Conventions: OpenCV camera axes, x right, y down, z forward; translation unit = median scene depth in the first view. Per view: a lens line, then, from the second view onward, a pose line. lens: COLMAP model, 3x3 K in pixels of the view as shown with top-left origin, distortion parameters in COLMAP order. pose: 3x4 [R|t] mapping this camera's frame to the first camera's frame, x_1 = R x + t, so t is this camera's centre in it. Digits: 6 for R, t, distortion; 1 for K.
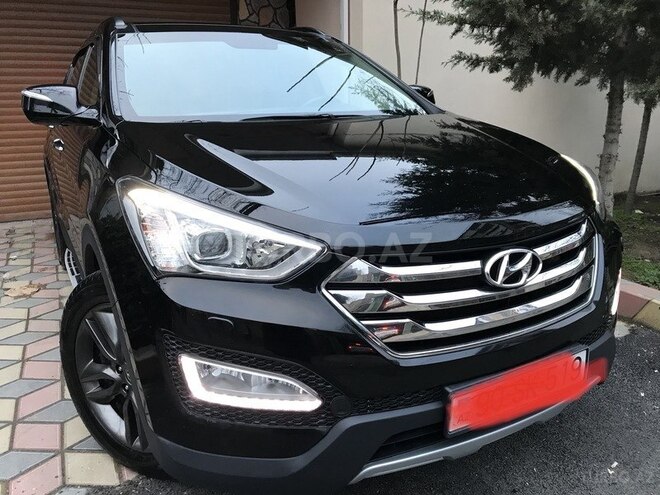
lens RADIAL K [[540.6, 0, 330.0], [0, 540.6, 247.5], [0, 0, 1]] dist [0.019966, -0.010401]
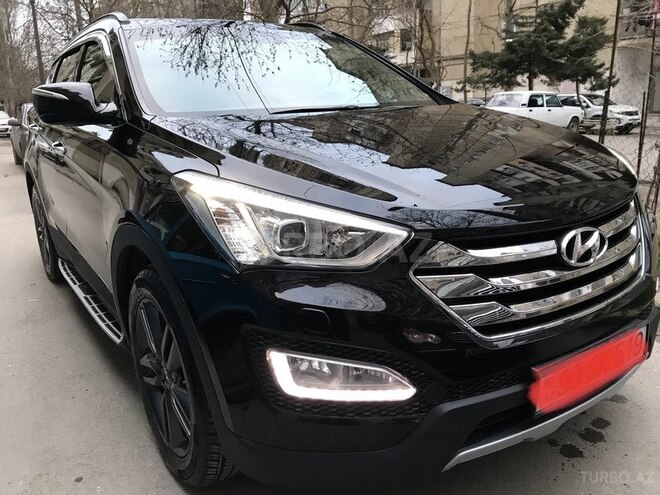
lens RADIAL K [[540.6, 0, 330.0], [0, 540.6, 247.5], [0, 0, 1]] dist [0.019966, -0.010401]
pose [[0.996164, -0.045140, 0.074970, -0.221524], [0.045580, 0.998952, -0.004170, 0.023757], [-0.074703, 0.007571, 0.997177, 0.028965]]
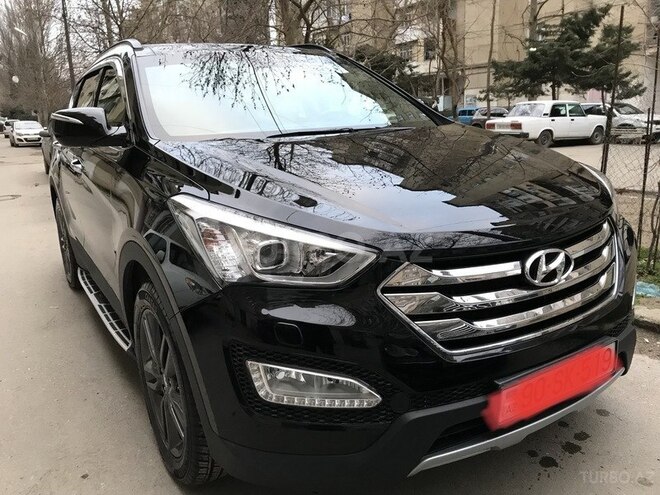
lens RADIAL K [[540.6, 0, 330.0], [0, 540.6, 247.5], [0, 0, 1]] dist [0.019966, -0.010401]
pose [[0.998856, -0.035709, 0.031813, -0.135031], [0.036352, 0.999142, -0.019853, 0.004880], [-0.031077, 0.020987, 0.999297, -0.064243]]
